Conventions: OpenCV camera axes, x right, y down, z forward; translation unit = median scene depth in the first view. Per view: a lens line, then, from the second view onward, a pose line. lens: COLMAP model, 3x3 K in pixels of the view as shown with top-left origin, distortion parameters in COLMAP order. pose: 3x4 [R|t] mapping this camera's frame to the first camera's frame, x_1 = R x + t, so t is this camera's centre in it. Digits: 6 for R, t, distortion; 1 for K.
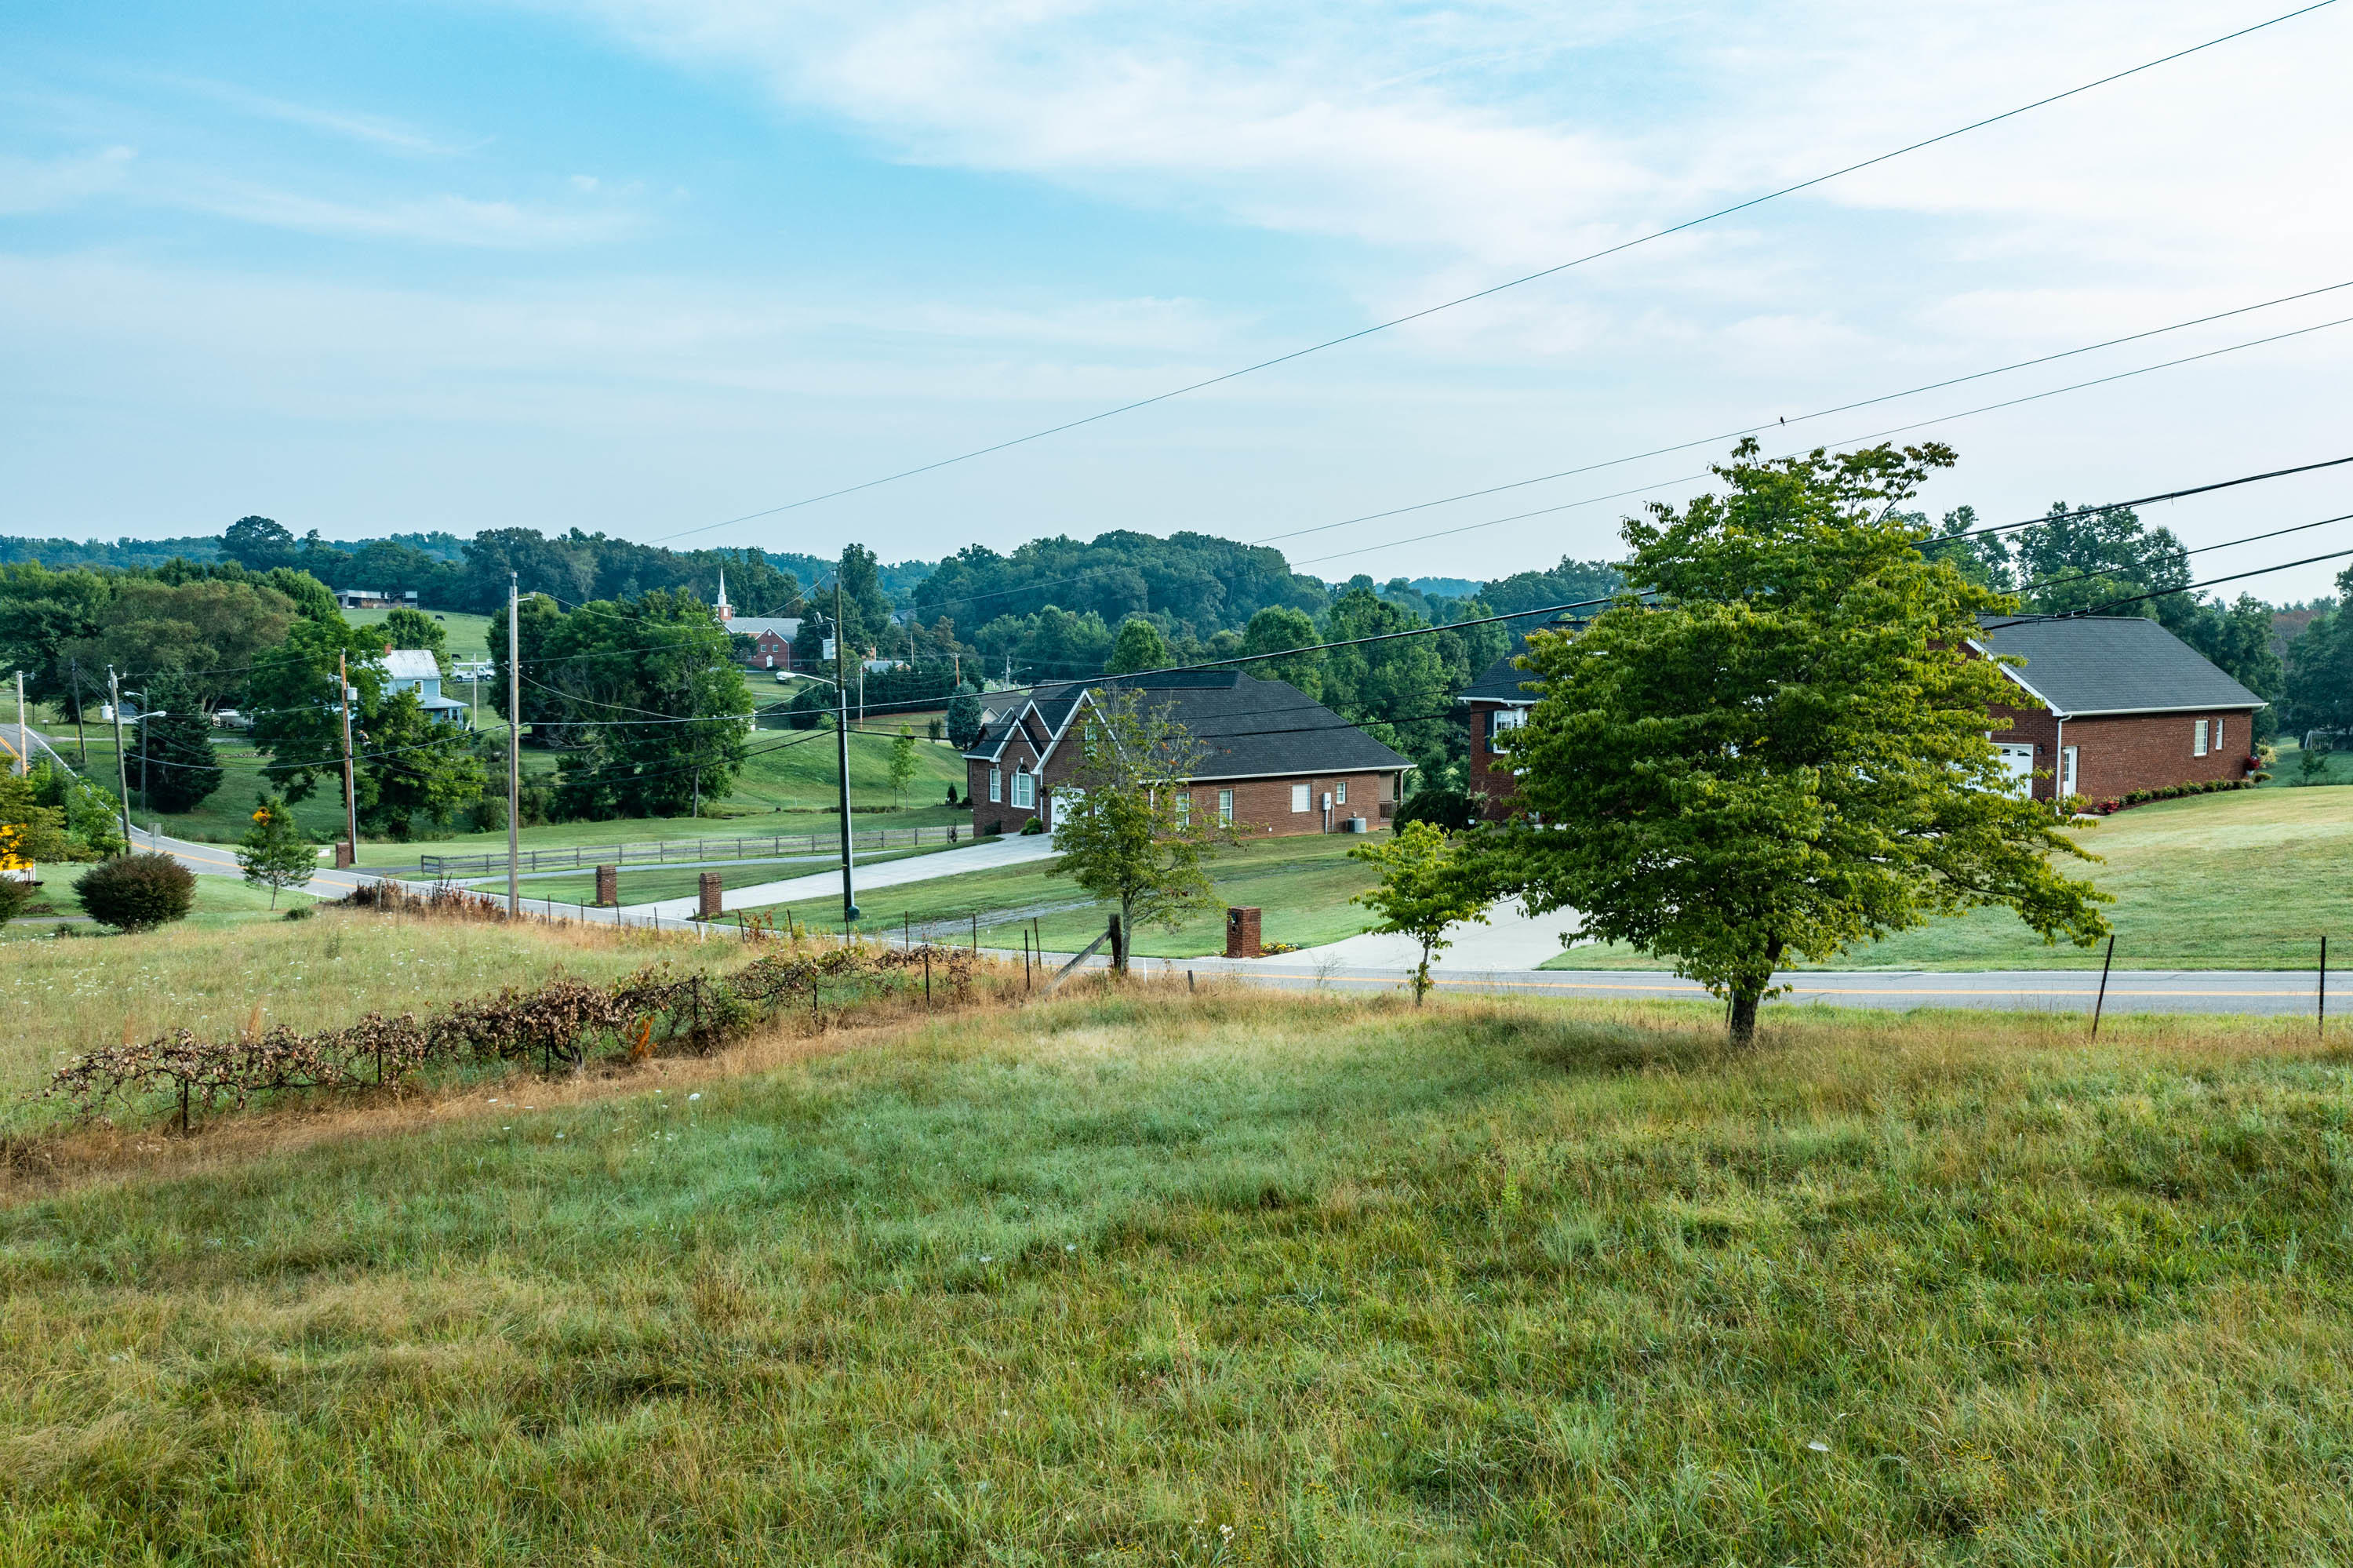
lens RADIAL K [[1858.4, 0, 1222.9], [0, 1858.4, 792.8], [0, 0, 1]] dist [-0.011698, 0.007912]
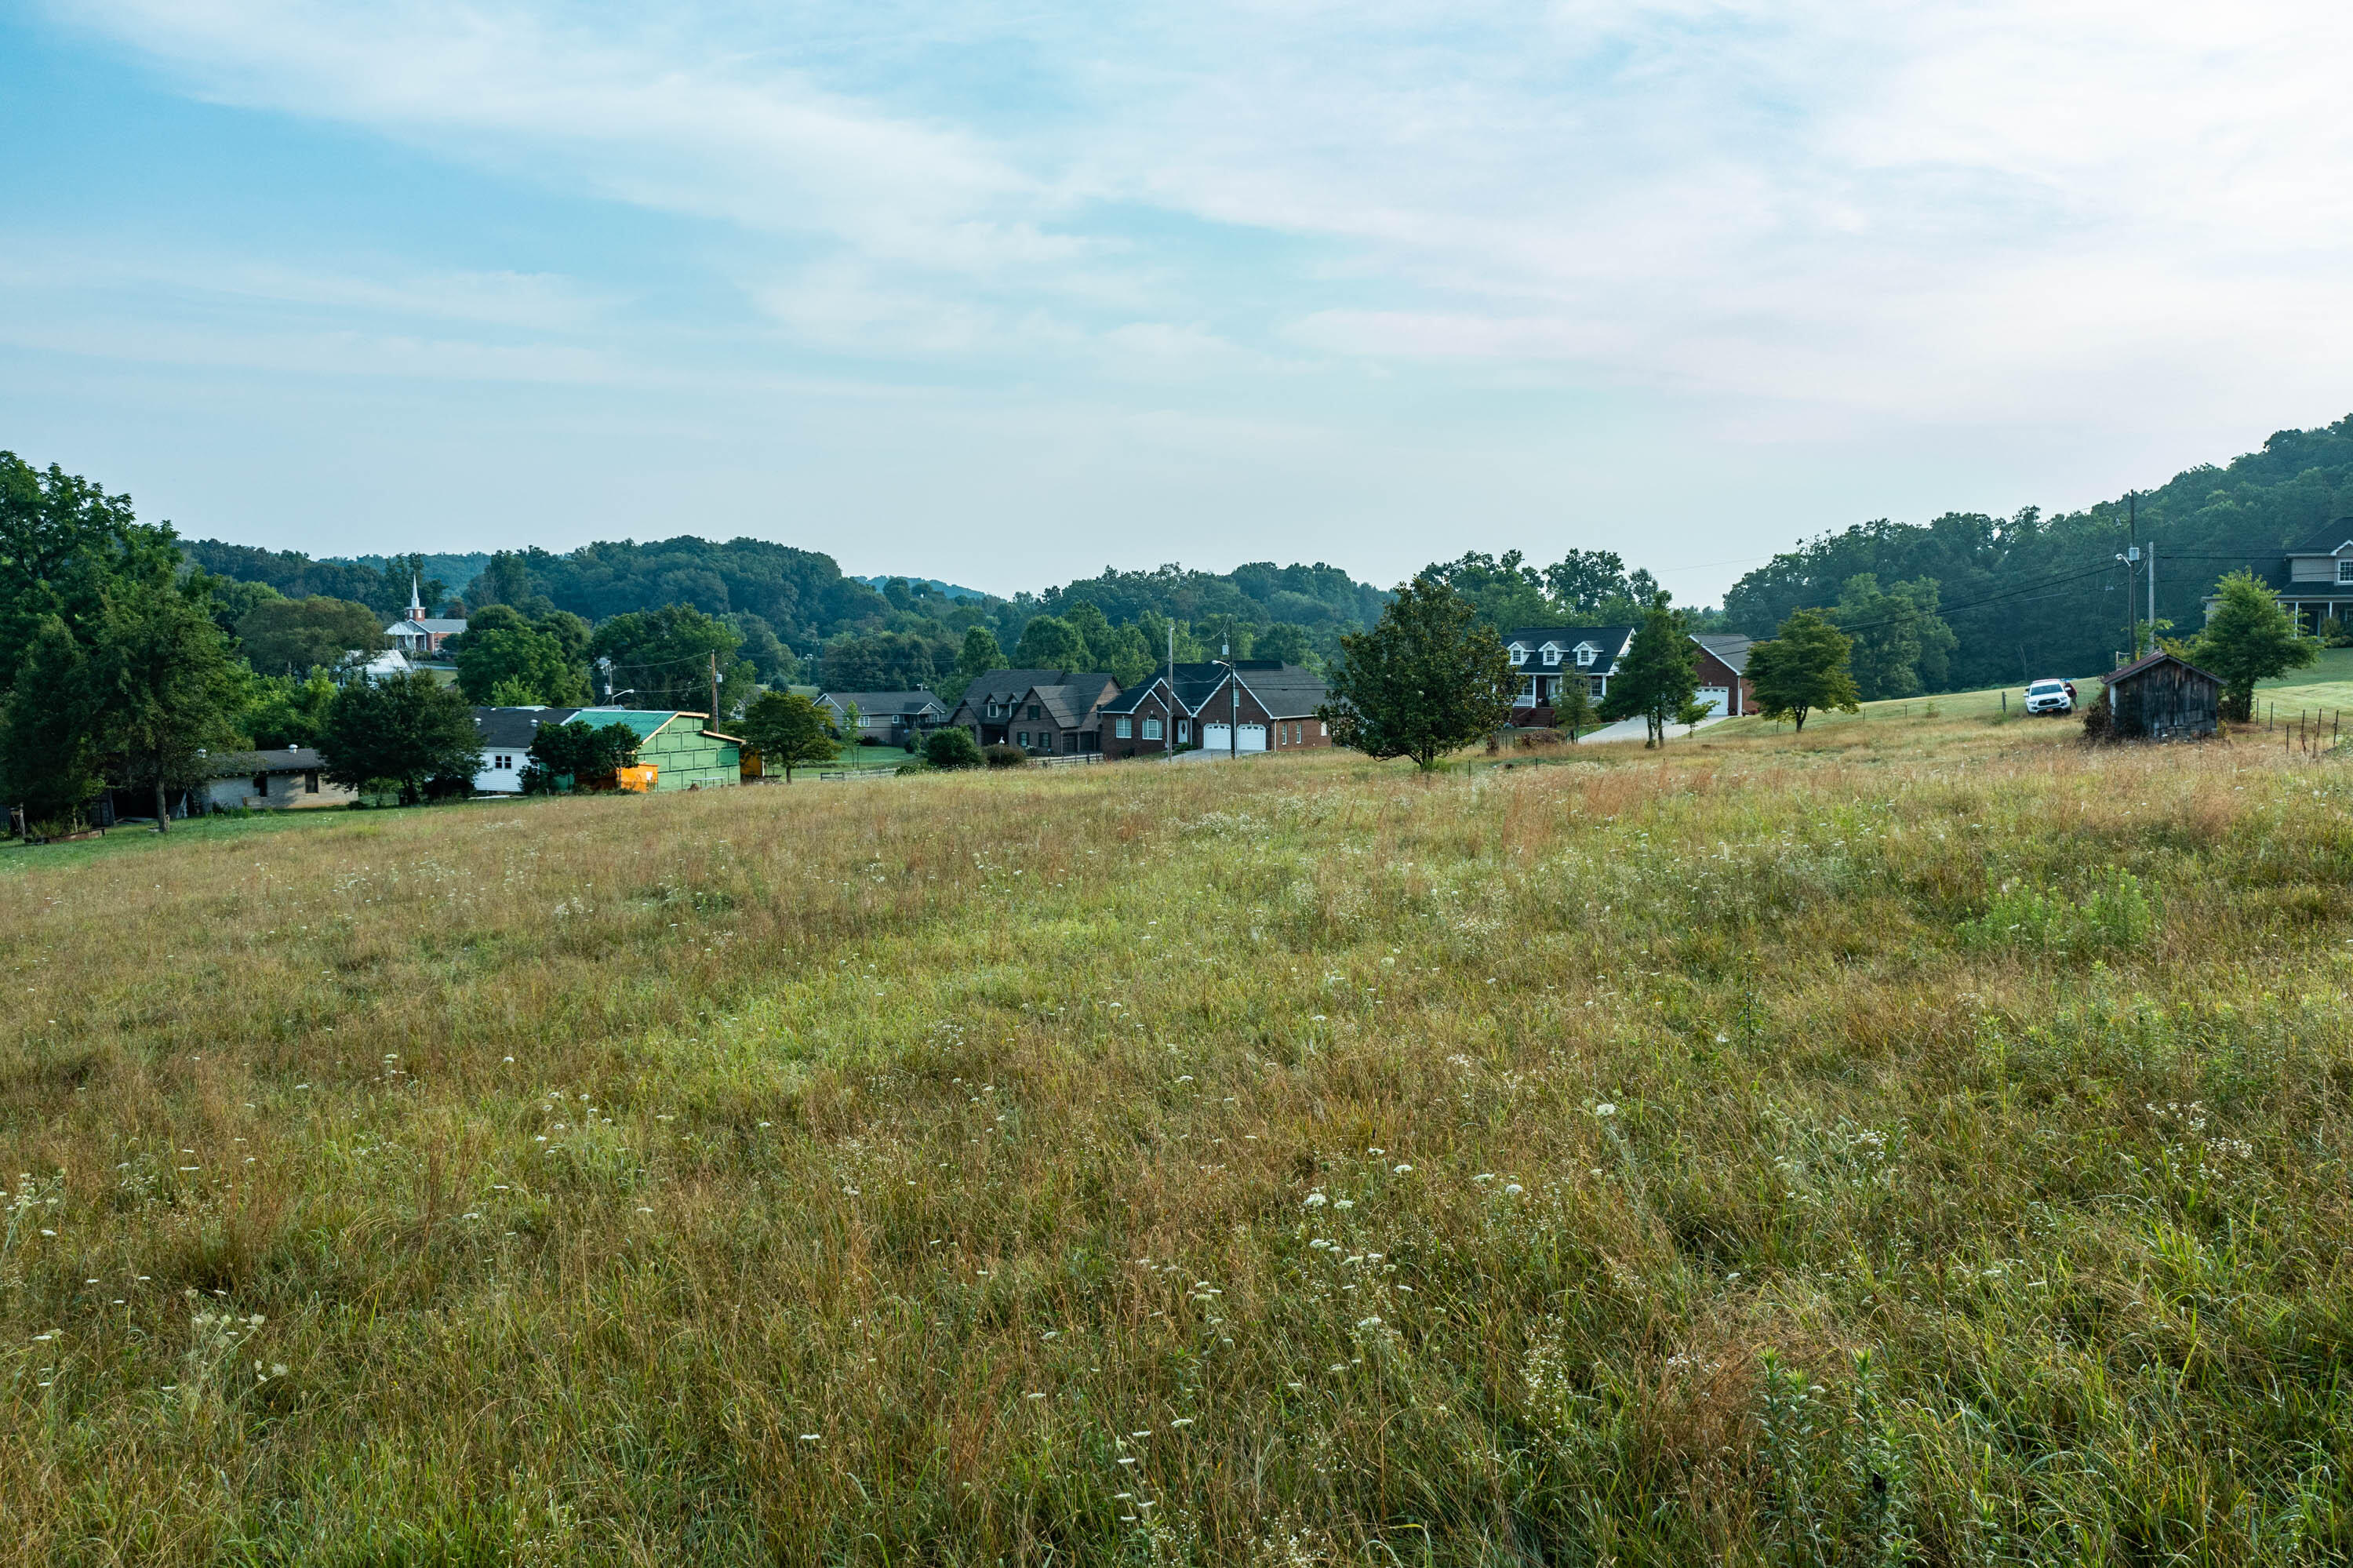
lens RADIAL K [[1858.4, 0, 1176.9], [0, 1858.4, 758.7], [0, 0, 1]] dist [-0.011698, 0.007912]
pose [[0.956913, -0.018380, 0.289792, -0.259206], [0.022993, 0.999657, -0.012524, 0.021728], [-0.289463, 0.018647, 0.957008, -0.301031]]
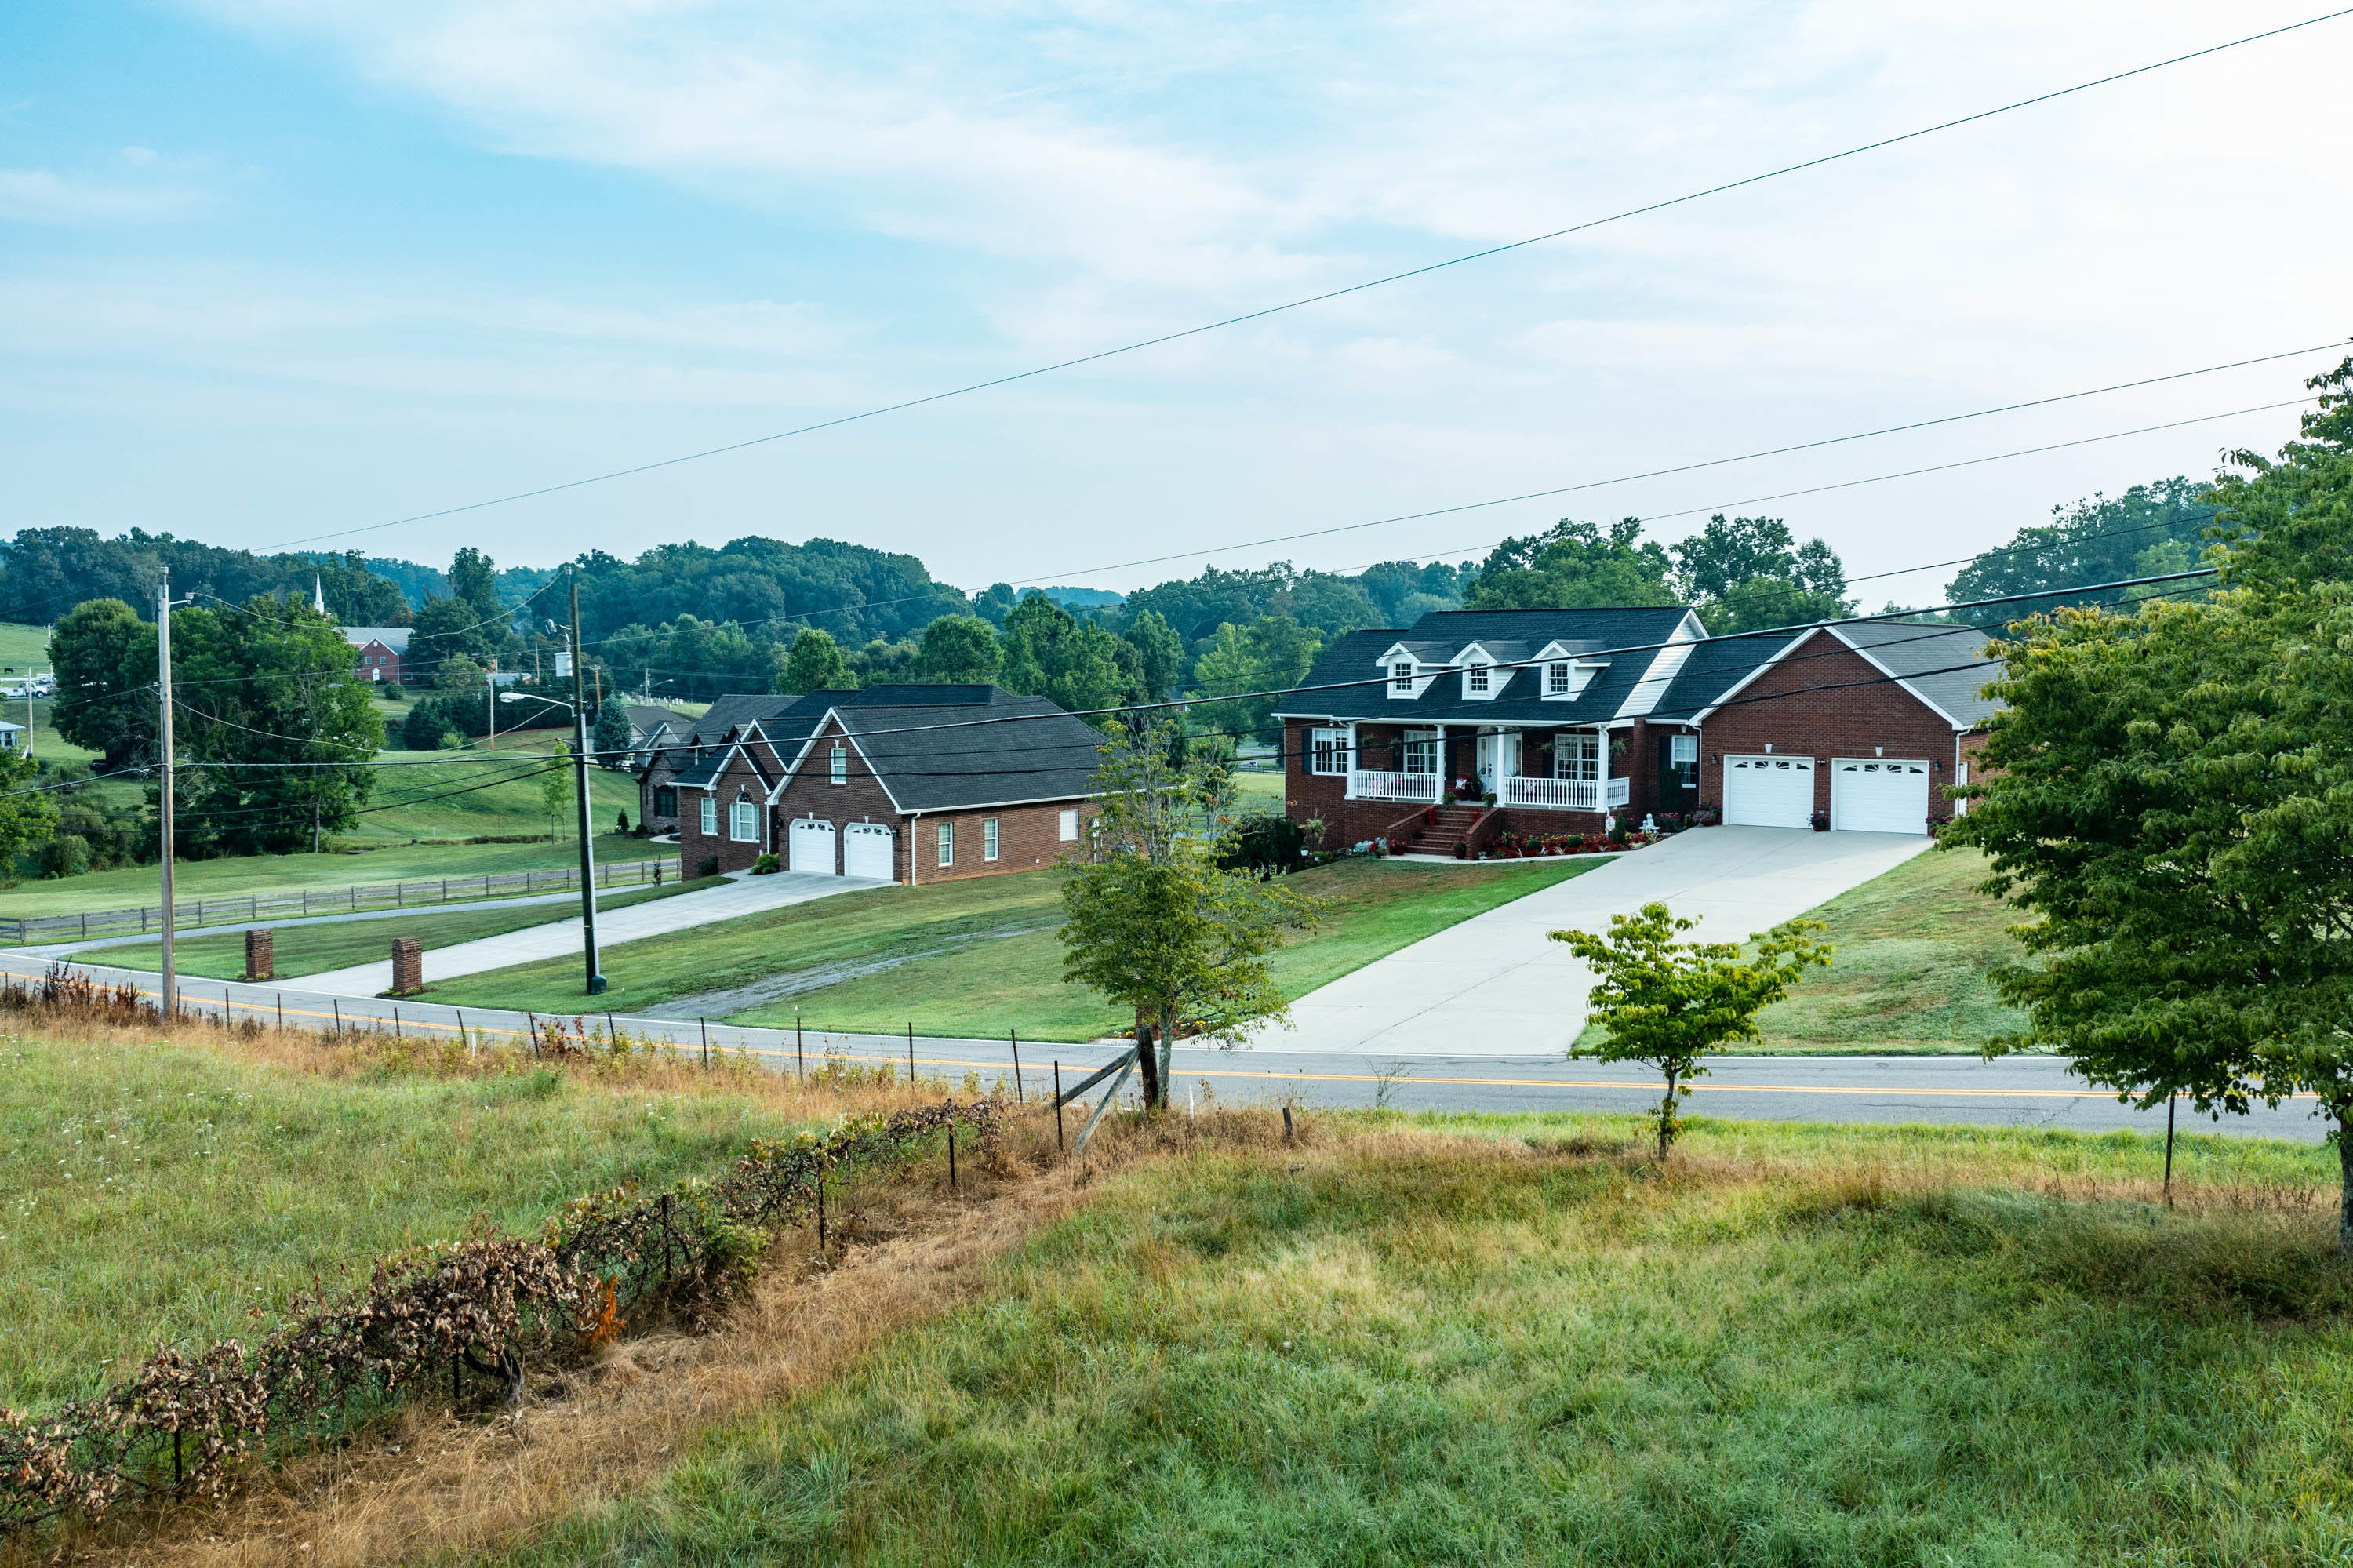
lens RADIAL K [[1858.4, 0, 1209.0], [0, 1858.4, 748.0], [0, 0, 1]] dist [-0.011698, 0.007912]
pose [[0.981369, -0.012607, 0.191717, -0.024043], [0.018131, 0.999469, -0.027089, -0.003334], [-0.191273, 0.030060, 0.981076, 0.037052]]
